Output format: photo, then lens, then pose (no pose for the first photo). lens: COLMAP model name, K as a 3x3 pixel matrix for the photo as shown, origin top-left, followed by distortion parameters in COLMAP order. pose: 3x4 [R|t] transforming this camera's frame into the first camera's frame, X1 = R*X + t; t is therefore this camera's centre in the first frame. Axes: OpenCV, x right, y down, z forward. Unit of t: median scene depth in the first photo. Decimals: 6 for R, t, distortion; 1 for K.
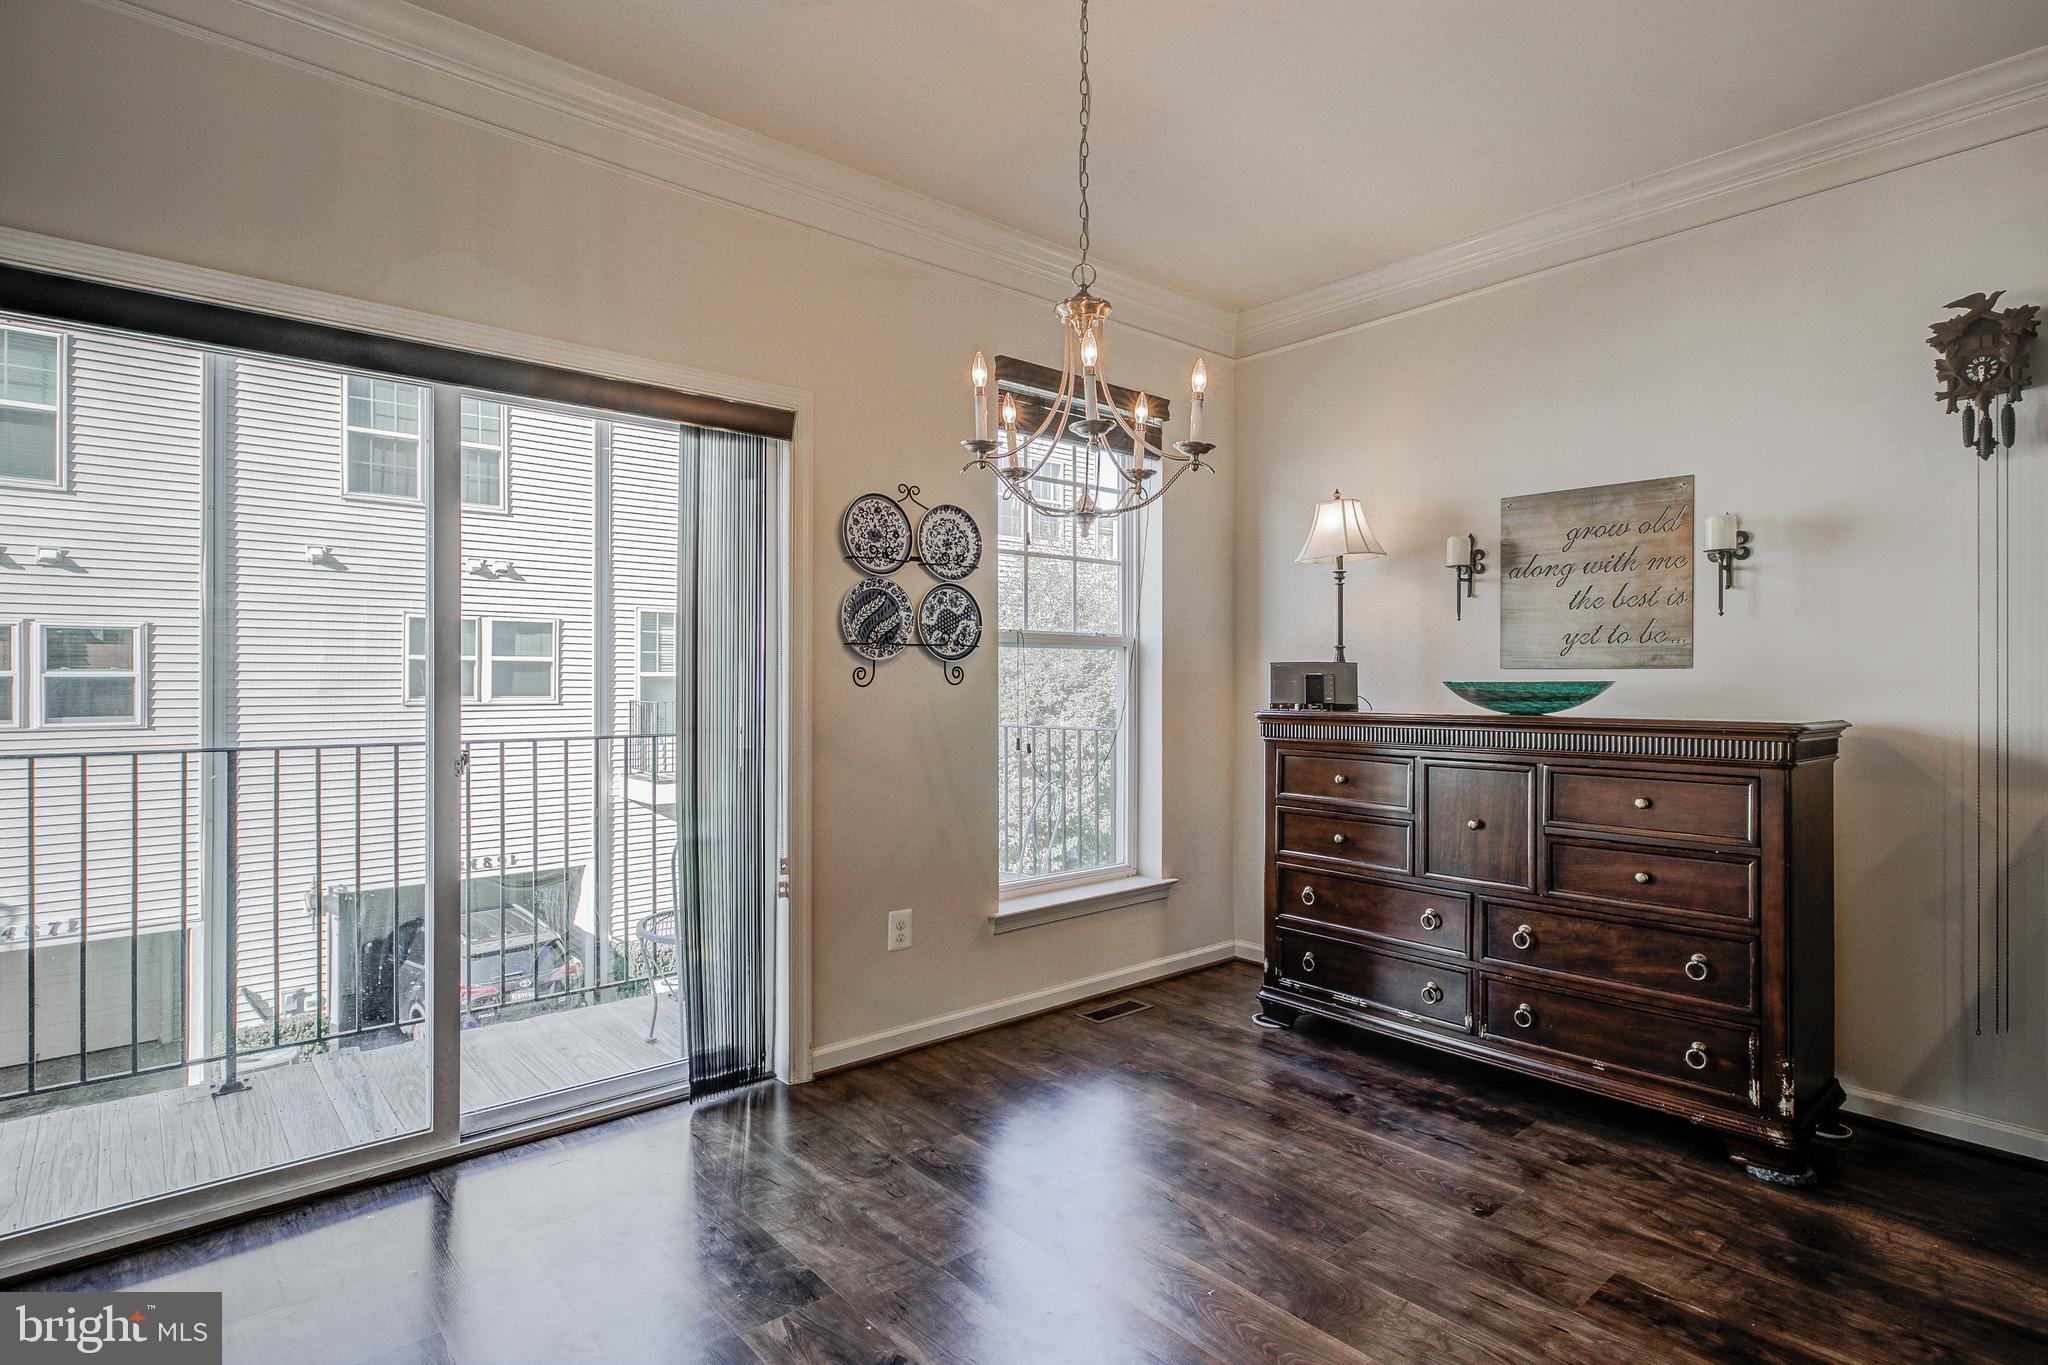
lens RADIAL K [[1045.4, 0, 1045.2], [0, 1045.4, 683.0], [0, 0, 1]] dist [-0.001339, 0.000447]
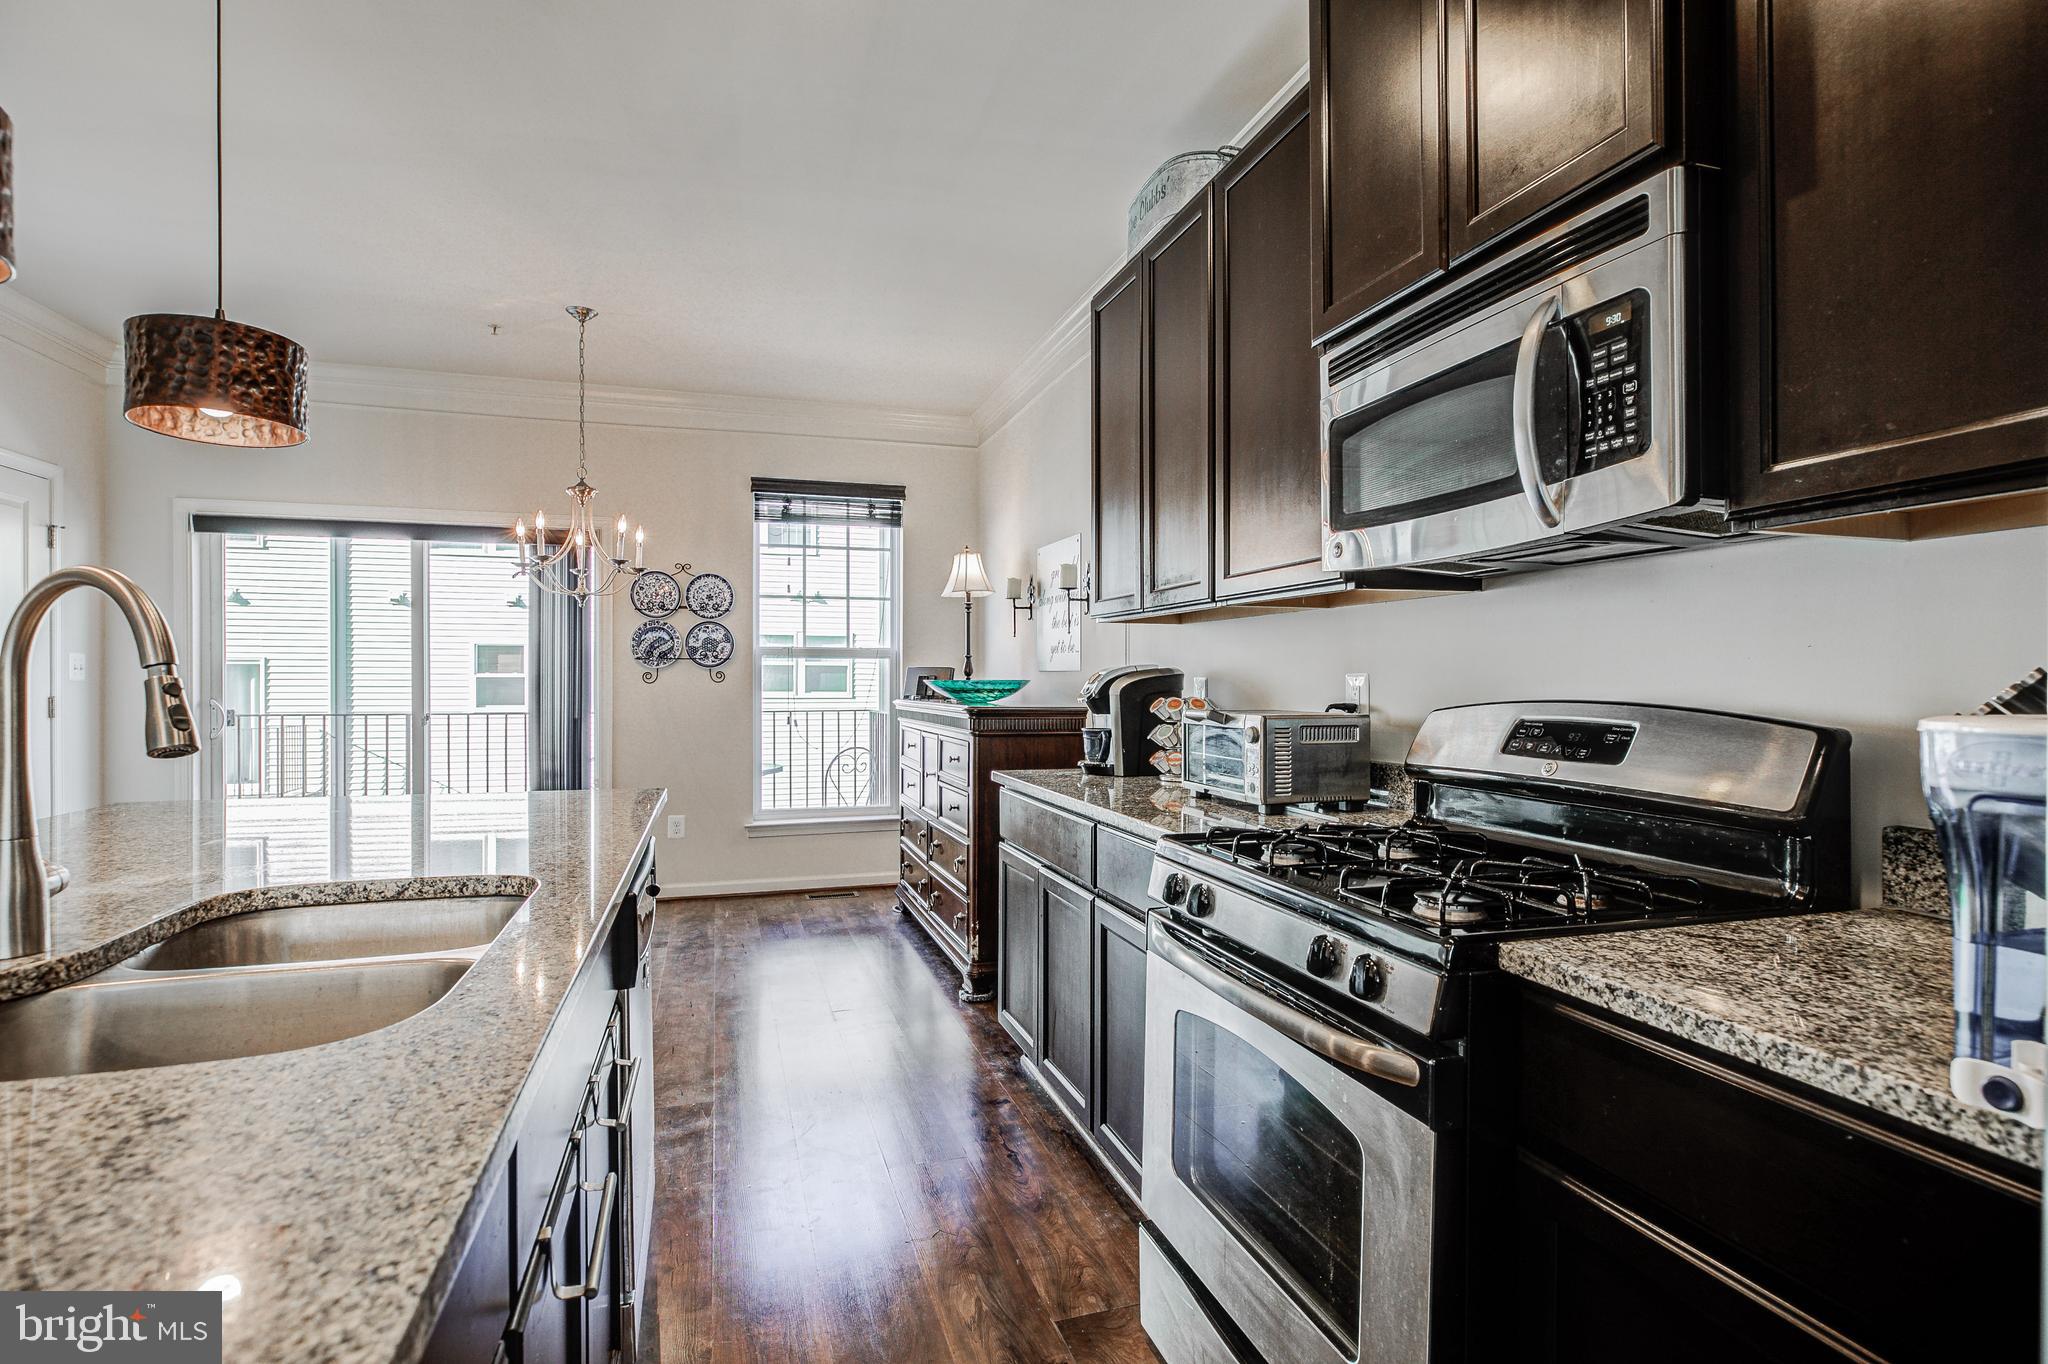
lens RADIAL K [[998.5, 0, 1034.6], [0, 998.5, 683.5], [0, 0, 1]] dist [-0.002363, 0.000187]
pose [[0.917038, 0.001523, -0.398797, 1.043479], [-0.001008, 0.999998, 0.001500, 0.000592], [0.398799, -0.000973, 0.917038, -0.252960]]
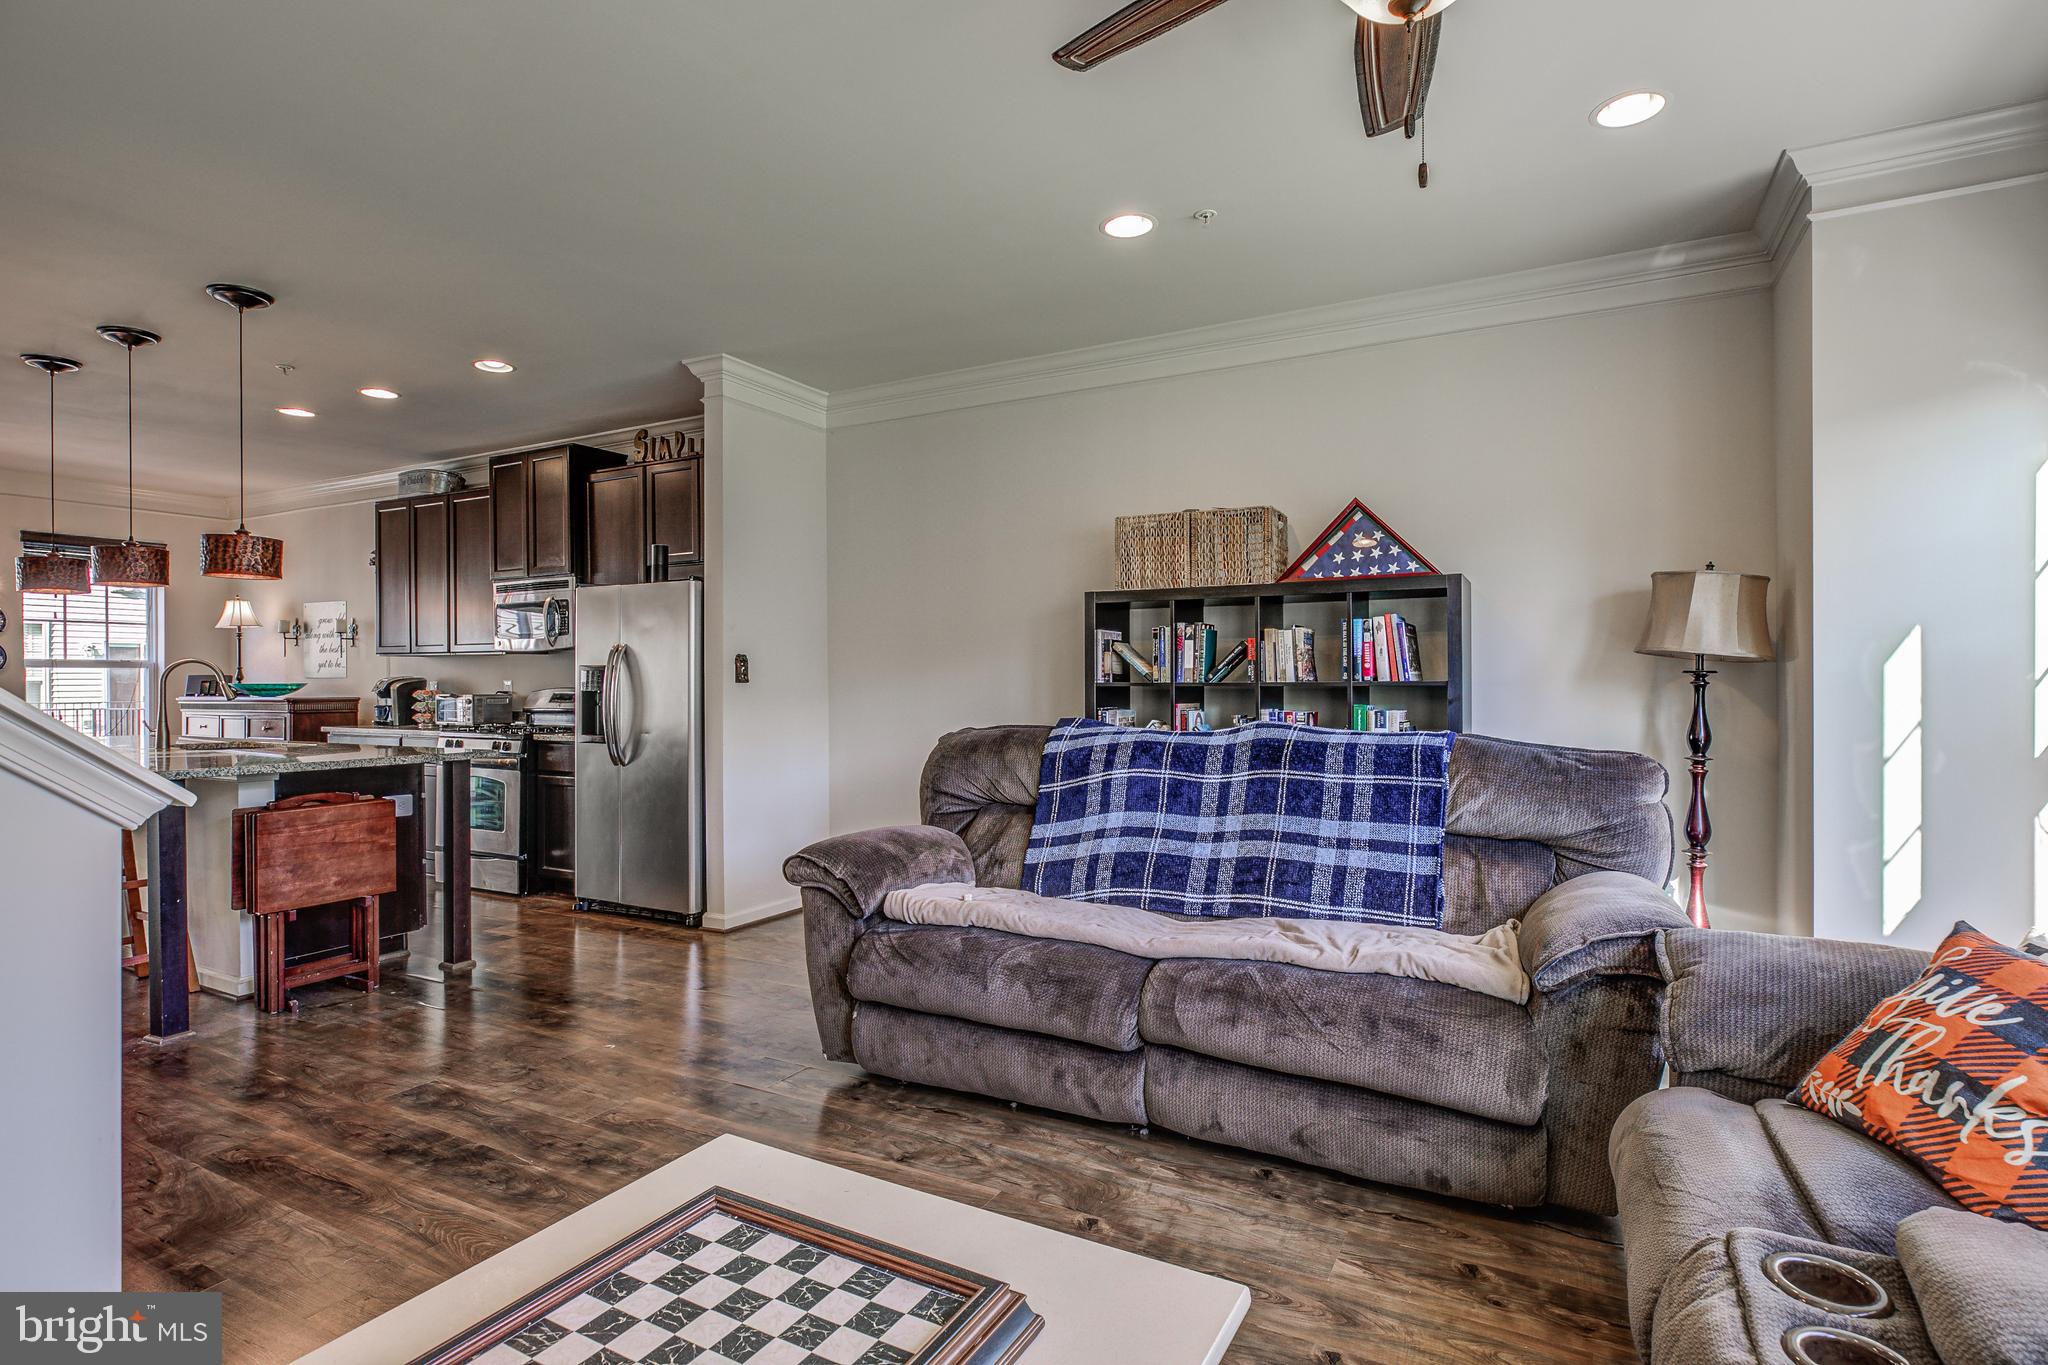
lens RADIAL K [[1005.9, 0, 1018.9], [0, 1005.9, 683.9], [0, 0, 1]] dist [0.001017, 0.001545]
pose [[0.937247, -0.004589, 0.348636, 1.228662], [0.004266, 0.999989, 0.001694, 0.002772], [-0.348640, -0.000100, 0.937257, -1.761071]]
